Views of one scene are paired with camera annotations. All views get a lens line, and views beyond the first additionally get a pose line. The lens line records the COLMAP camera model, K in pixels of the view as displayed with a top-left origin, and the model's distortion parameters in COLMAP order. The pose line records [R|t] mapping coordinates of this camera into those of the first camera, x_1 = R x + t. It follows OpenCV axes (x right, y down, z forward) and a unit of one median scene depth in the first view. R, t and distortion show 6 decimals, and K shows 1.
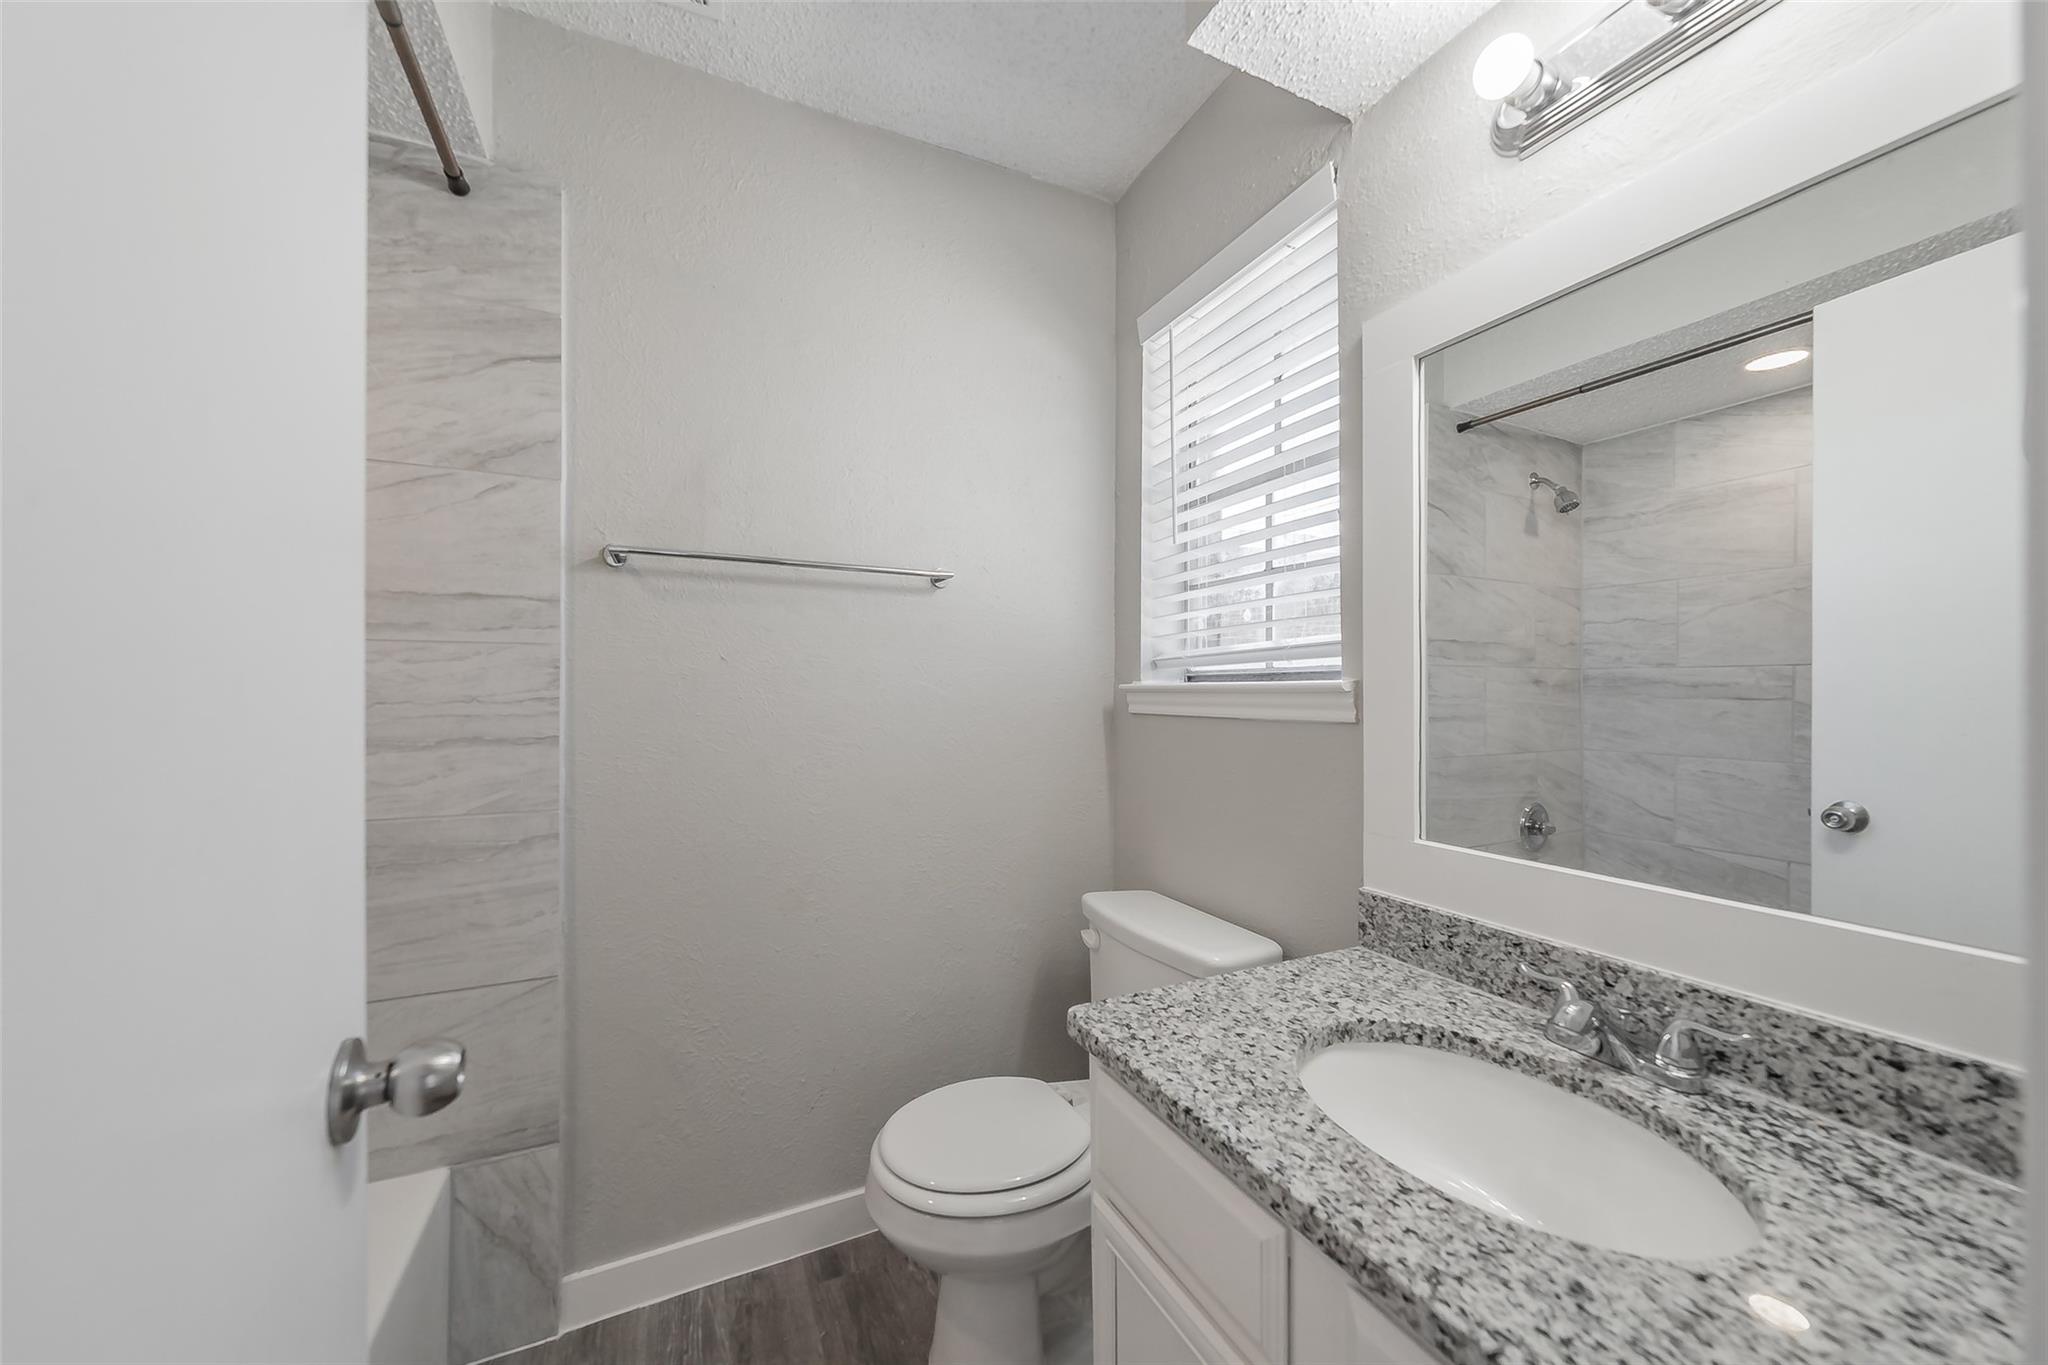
lens RADIAL K [[742.5, 0, 1025.0], [0, 742.5, 707.0], [0, 0, 1]] dist [-0.000598, -0.000023]
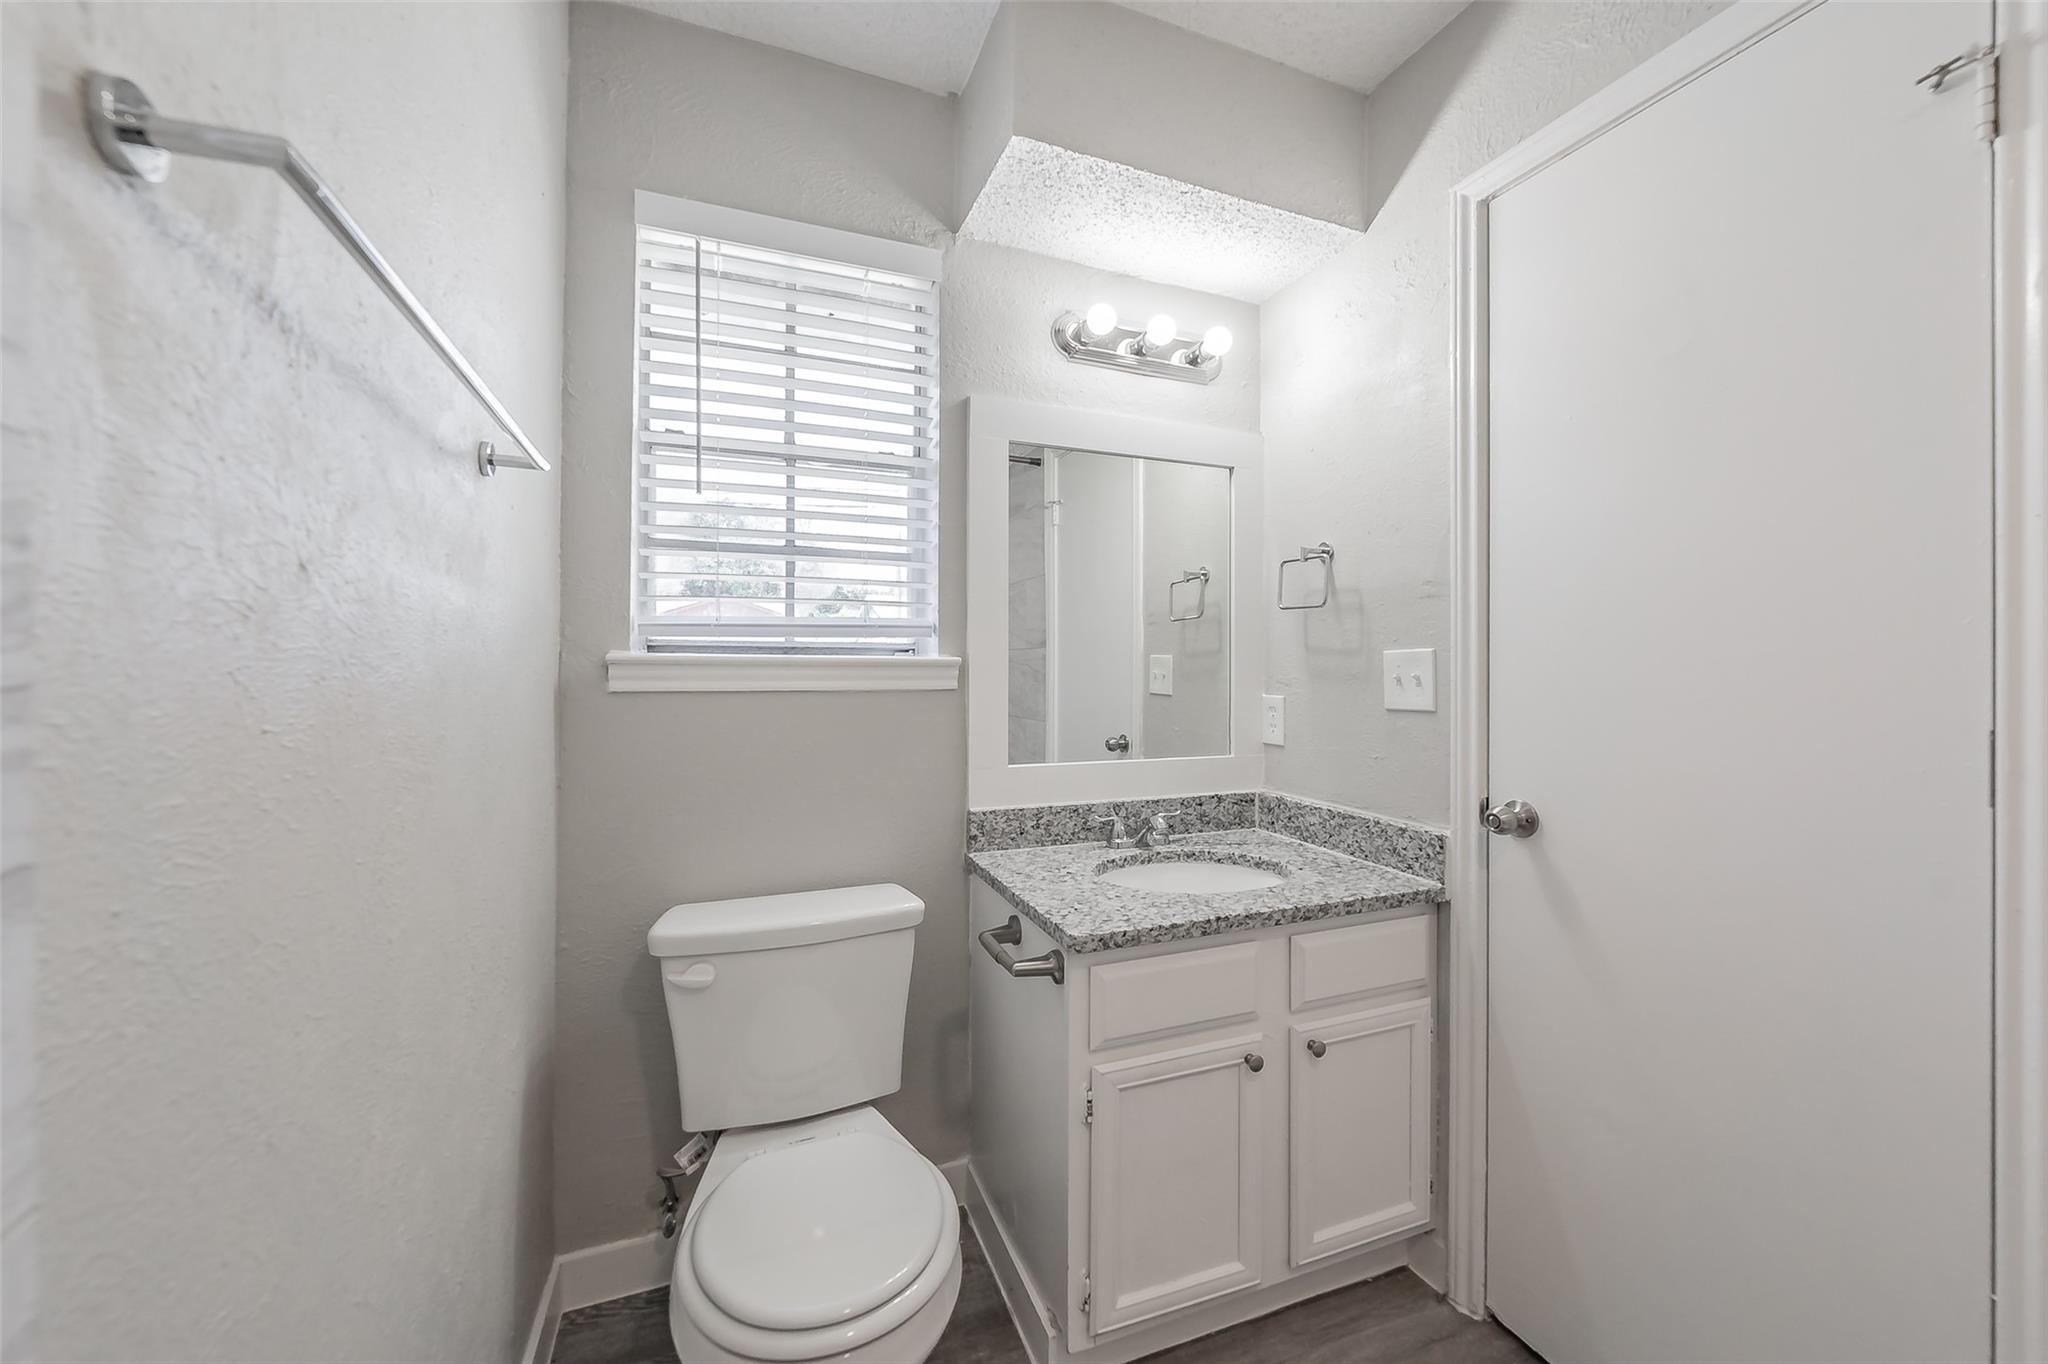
lens RADIAL K [[735.4, 0, 1011.4], [0, 735.4, 679.9], [0, 0, 1]] dist [0.000018, -0.000002]
pose [[0.081548, -0.007817, 0.996639, -1.063294], [0.008704, 0.999937, 0.007130, -0.009160], [-0.996631, 0.008093, 0.081611, 0.957122]]
